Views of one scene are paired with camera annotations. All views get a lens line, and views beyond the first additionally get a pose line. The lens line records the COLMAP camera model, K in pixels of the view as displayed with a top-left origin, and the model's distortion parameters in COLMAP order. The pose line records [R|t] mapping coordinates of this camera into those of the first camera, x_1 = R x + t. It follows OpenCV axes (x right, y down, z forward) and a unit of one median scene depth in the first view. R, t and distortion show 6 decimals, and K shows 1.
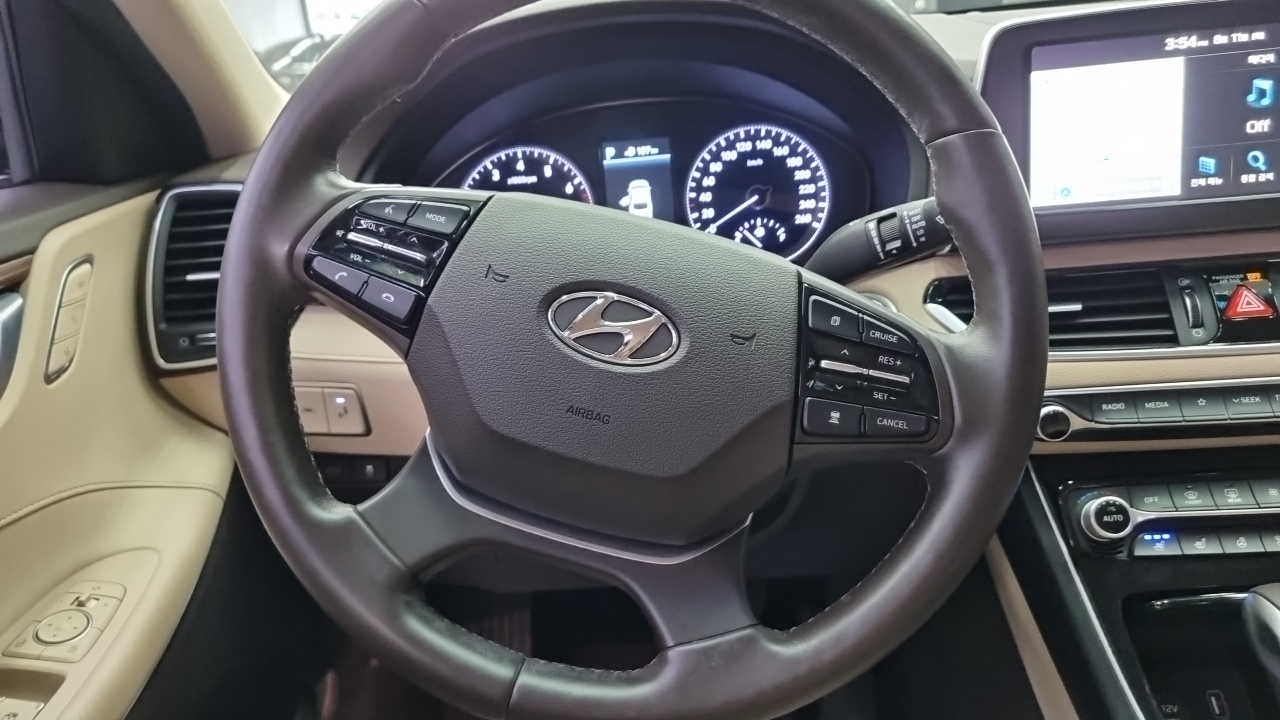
lens RADIAL K [[970.4, 0, 635.8], [0, 970.4, 358.5], [0, 0, 1]] dist [0.062323, -0.060111]
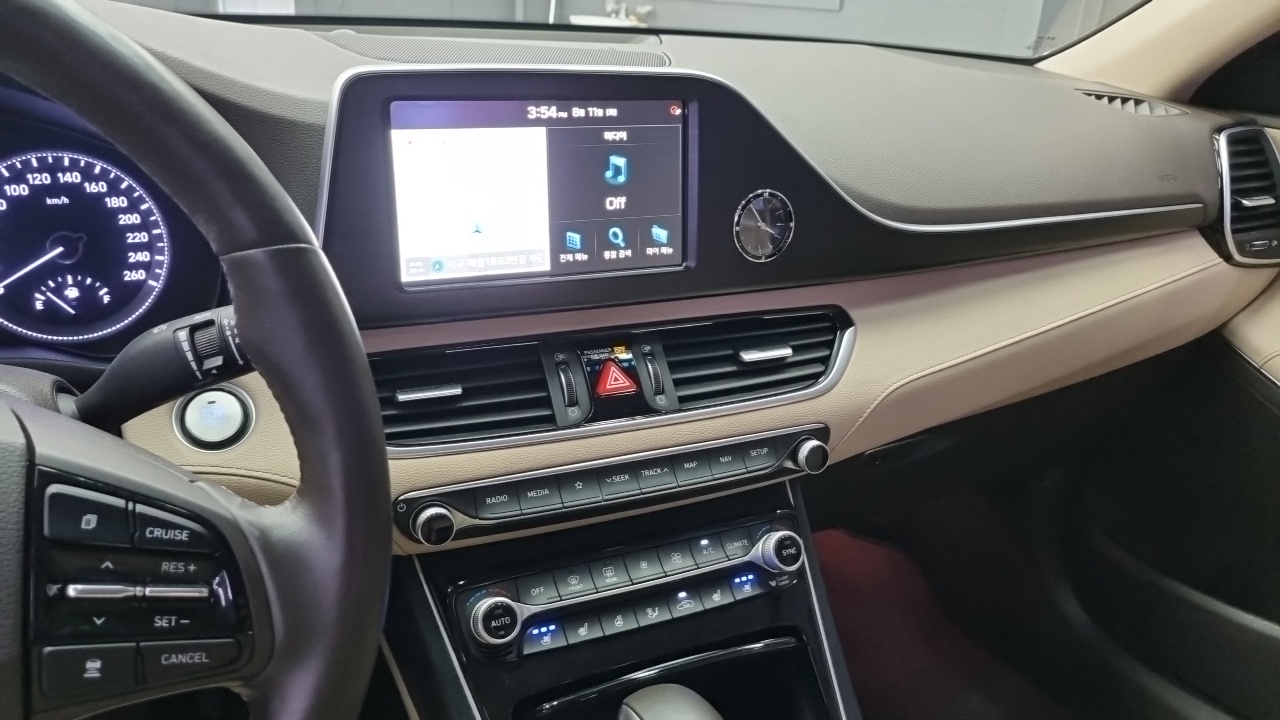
lens RADIAL K [[970.4, 0, 634.5], [0, 970.4, 357.2], [0, 0, 1]] dist [0.062323, -0.060111]
pose [[0.853701, -0.058162, 0.517506, 0.129636], [0.040789, 0.998159, 0.044895, -0.122720], [-0.519164, -0.017218, 0.854501, 0.148122]]
